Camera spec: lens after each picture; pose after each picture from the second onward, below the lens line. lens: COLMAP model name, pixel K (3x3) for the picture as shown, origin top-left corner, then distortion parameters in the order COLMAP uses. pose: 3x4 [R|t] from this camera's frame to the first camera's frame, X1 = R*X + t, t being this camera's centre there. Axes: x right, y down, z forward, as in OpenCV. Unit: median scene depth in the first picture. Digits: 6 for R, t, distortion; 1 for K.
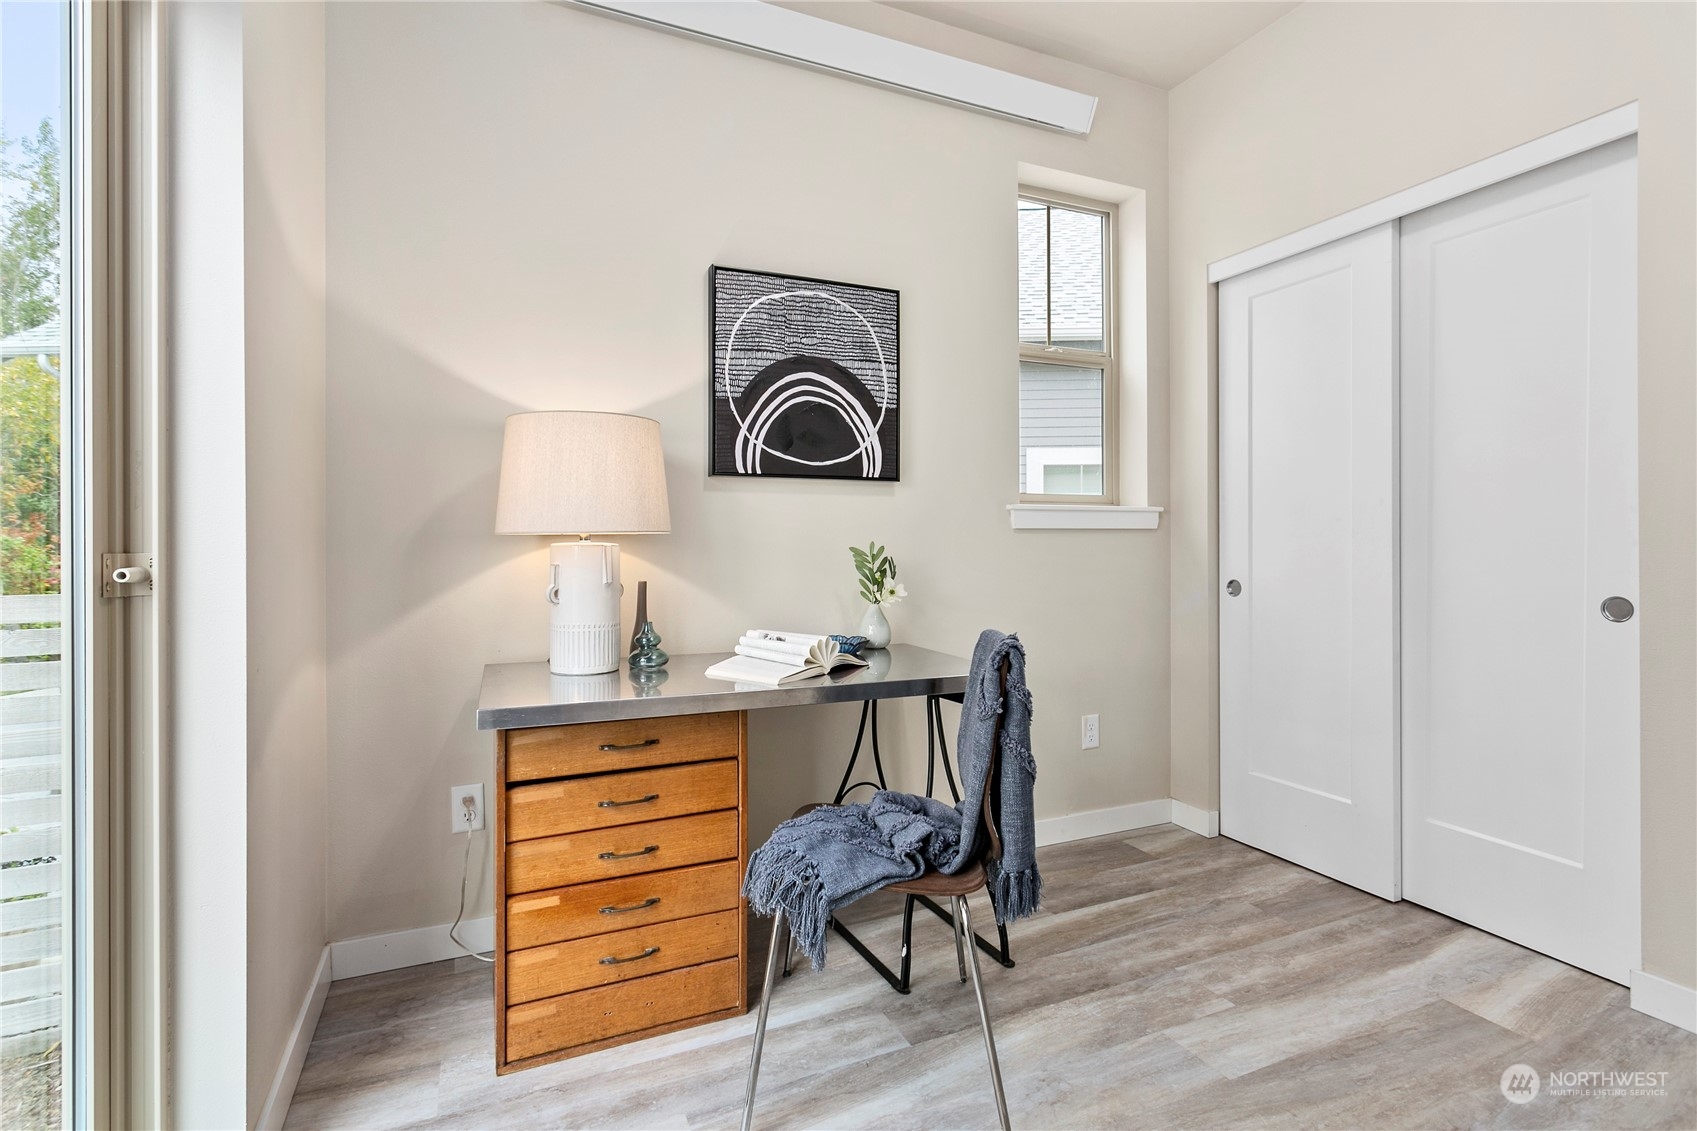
lens RADIAL K [[804.8, 0, 842.5], [0, 804.8, 556.4], [0, 0, 1]] dist [0.000772, -0.000112]
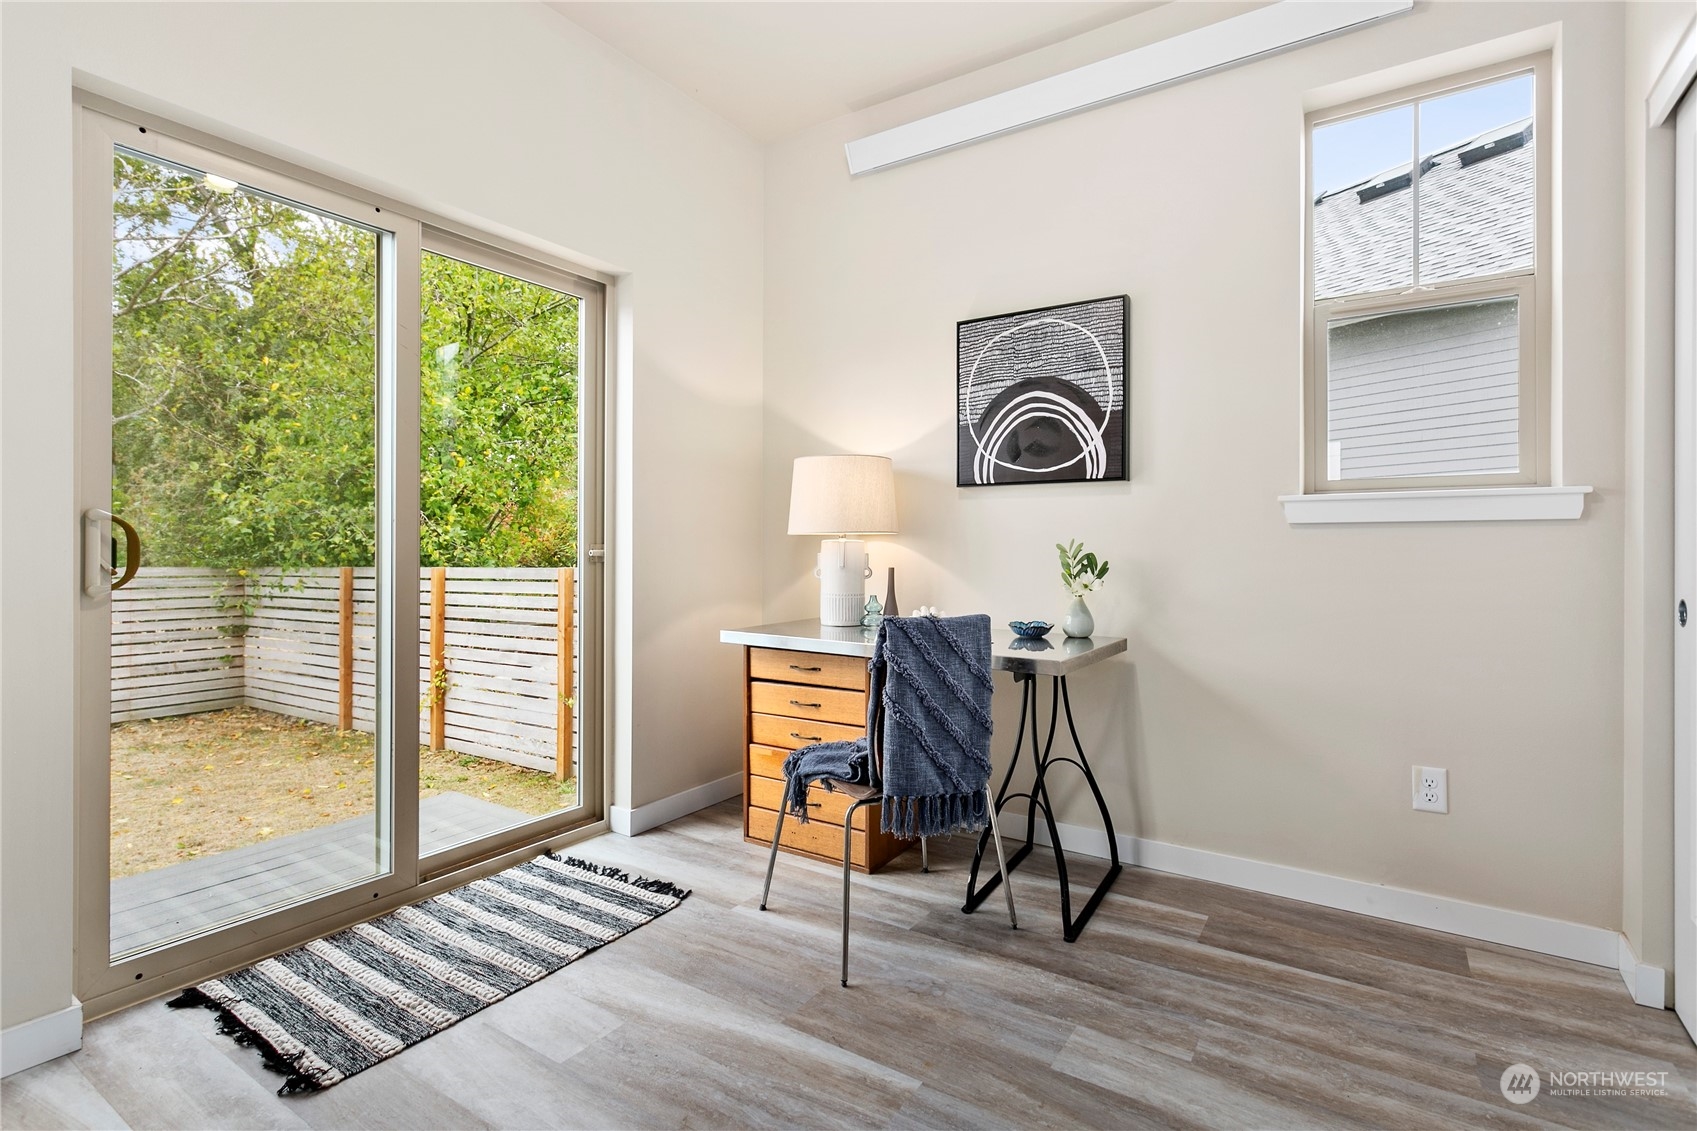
lens RADIAL K [[819.3, 0, 838.2], [0, 819.3, 551.4], [0, 0, 1]] dist [-0.000903, 0.000242]
pose [[0.530435, 0.014792, -0.847596, 0.818524], [-0.010463, 0.999886, 0.010901, -0.010744], [0.847661, 0.003086, 0.530530, 0.145534]]
